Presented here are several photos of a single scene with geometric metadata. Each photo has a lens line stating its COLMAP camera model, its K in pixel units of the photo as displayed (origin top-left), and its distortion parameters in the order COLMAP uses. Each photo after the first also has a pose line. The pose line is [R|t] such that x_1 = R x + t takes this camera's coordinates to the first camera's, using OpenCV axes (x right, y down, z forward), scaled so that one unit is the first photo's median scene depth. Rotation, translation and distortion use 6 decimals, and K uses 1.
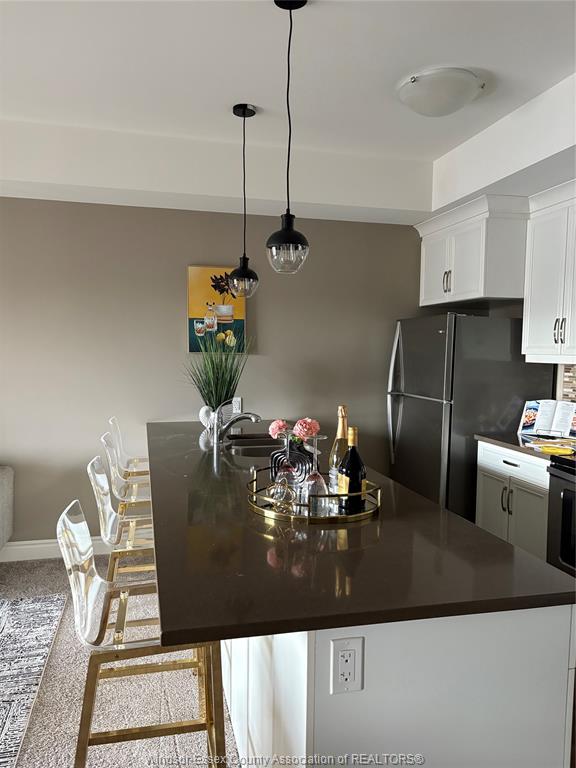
lens RADIAL K [[576.7, 0, 288.0], [0, 576.7, 384.0], [0, 0, 1]] dist [0.046375, -0.069692]
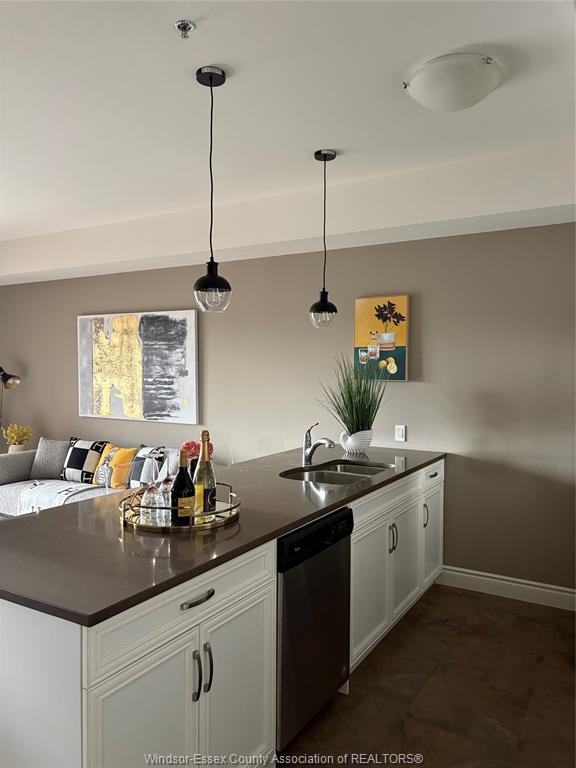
lens RADIAL K [[576.7, 0, 288.0], [0, 576.7, 384.0], [0, 0, 1]] dist [0.046375, -0.069692]
pose [[0.716351, 0.009668, -0.697674, 0.480850], [-0.037837, 0.998971, -0.025007, -0.015501], [0.696714, 0.044311, 0.715979, 0.157477]]
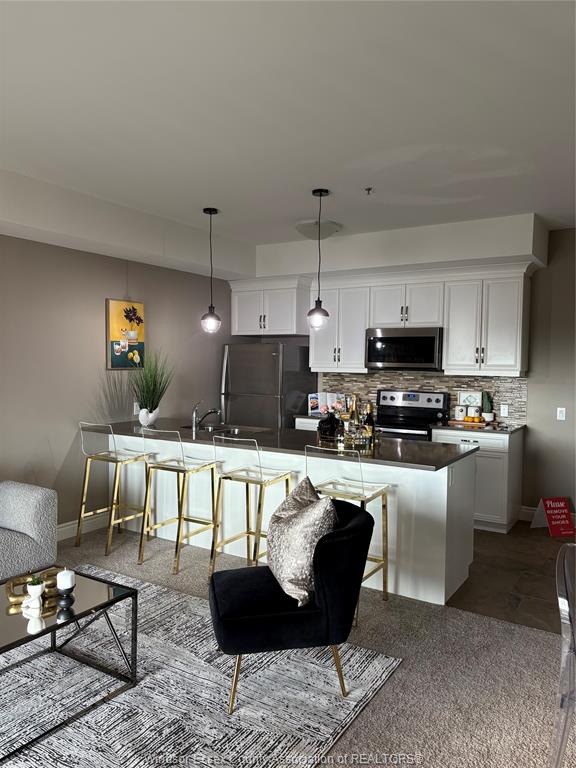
lens RADIAL K [[576.7, 0, 288.0], [0, 576.7, 384.0], [0, 0, 1]] dist [0.046375, -0.069692]
pose [[0.703977, -0.030993, 0.709546, -0.798664], [0.038688, 0.999237, 0.005263, -0.011240], [-0.709168, 0.023746, 0.704639, -0.163503]]
